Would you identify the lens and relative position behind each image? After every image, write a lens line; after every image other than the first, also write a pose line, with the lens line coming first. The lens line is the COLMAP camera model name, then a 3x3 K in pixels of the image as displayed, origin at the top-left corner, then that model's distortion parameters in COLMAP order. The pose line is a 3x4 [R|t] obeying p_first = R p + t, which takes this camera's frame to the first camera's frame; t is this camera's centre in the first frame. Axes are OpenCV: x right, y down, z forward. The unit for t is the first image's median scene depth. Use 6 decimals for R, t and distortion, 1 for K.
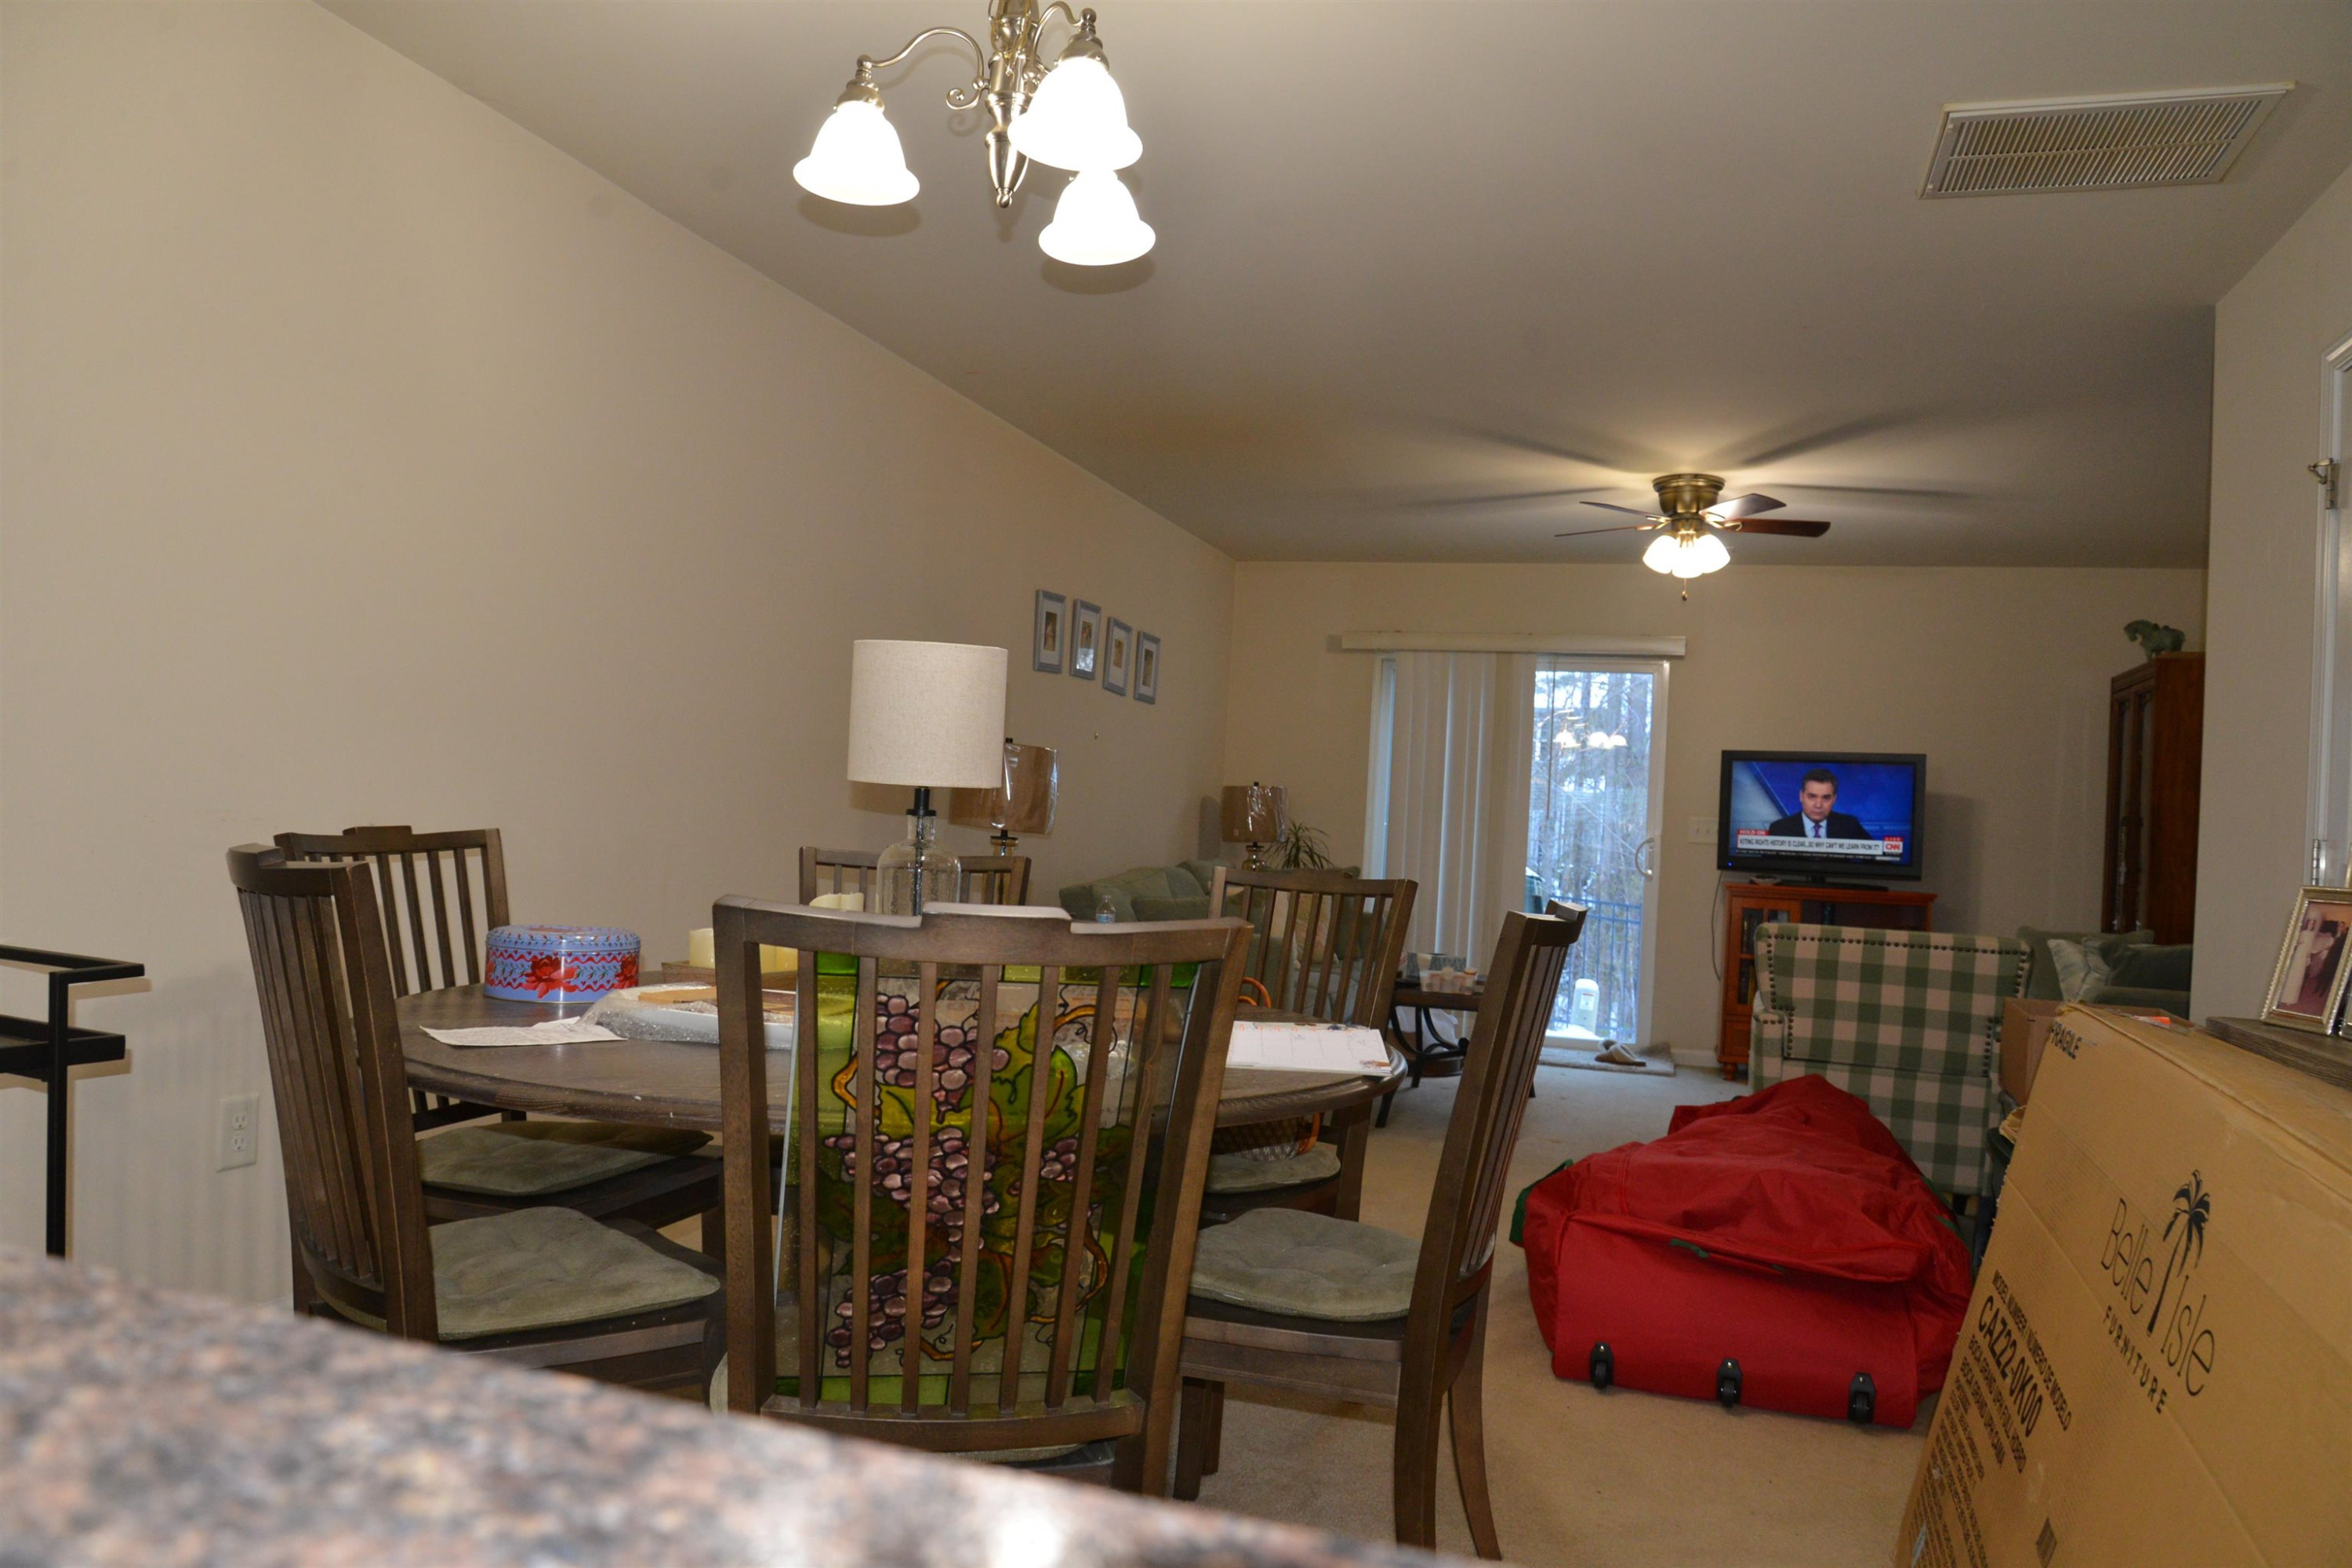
lens RADIAL K [[1612.2, 0, 1176.0], [0, 1612.2, 784.0], [0, 0, 1]] dist [-0.115551, 0.073390]
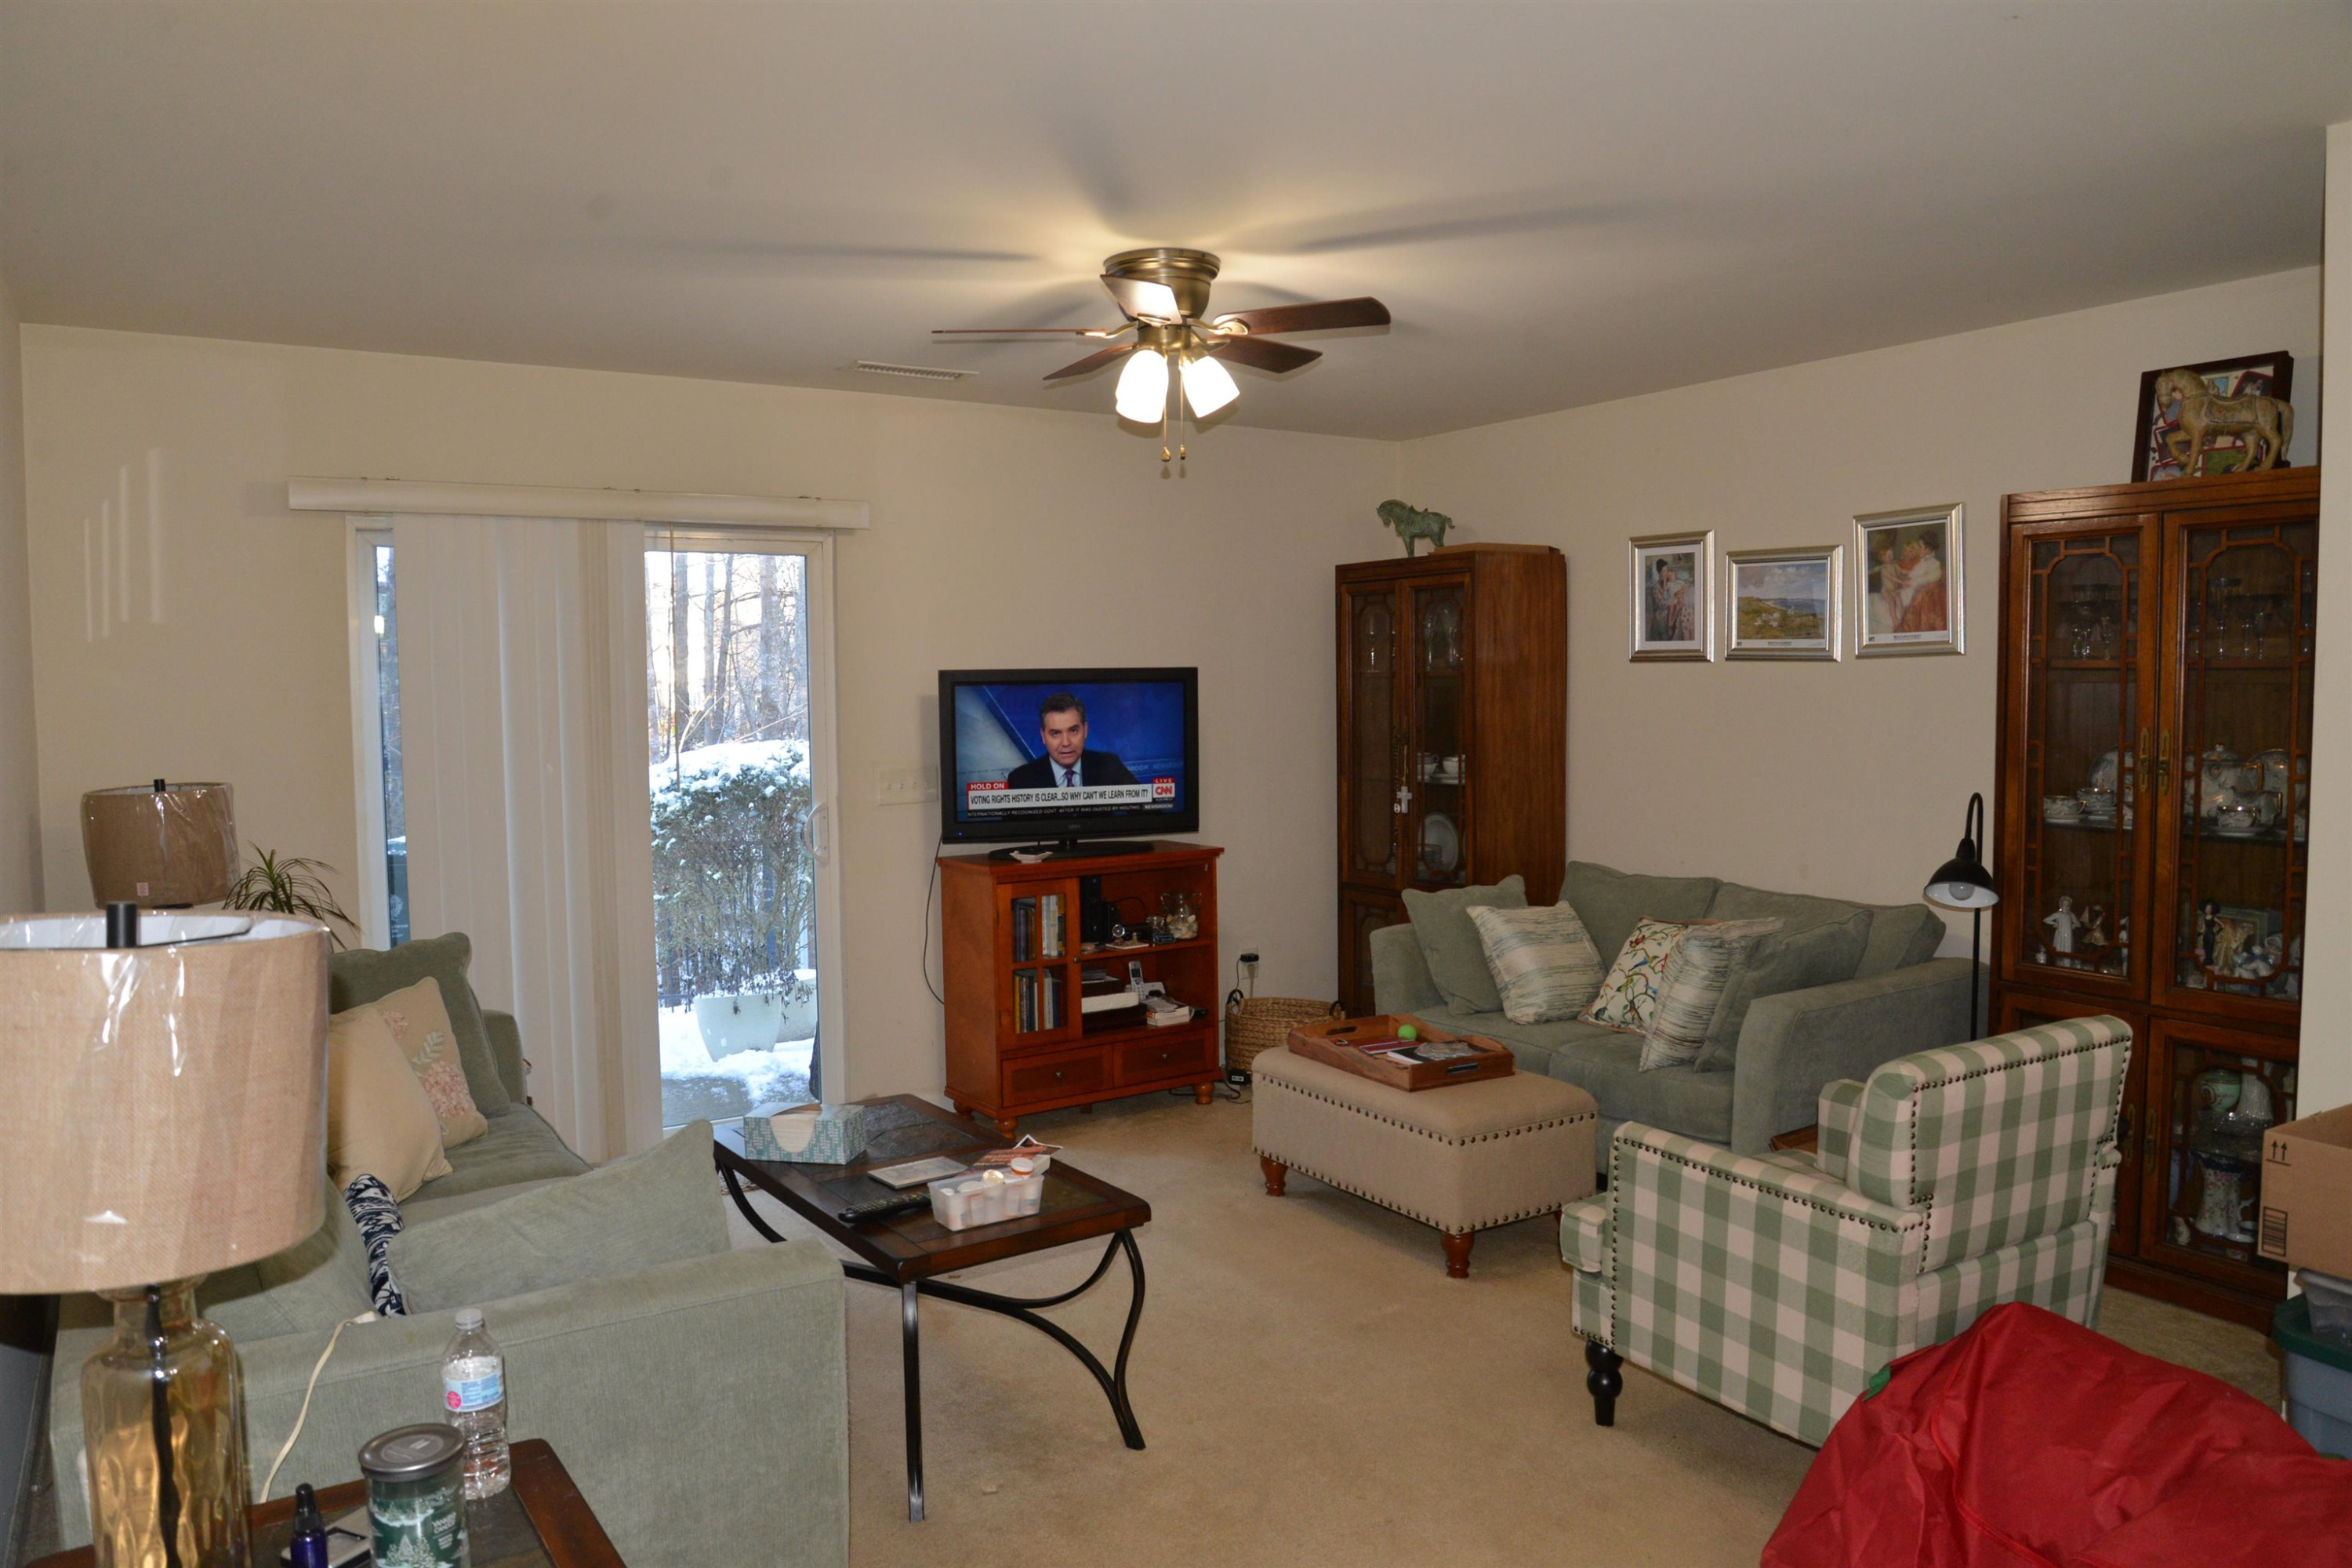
lens RADIAL K [[1612.2, 0, 1176.0], [0, 1612.2, 784.0], [0, 0, 1]] dist [-0.115551, 0.073390]
pose [[0.624700, -0.106133, 0.773619, -0.138334], [0.023203, 0.992806, 0.117467, -0.053291], [-0.780520, -0.055431, 0.622668, 0.501630]]
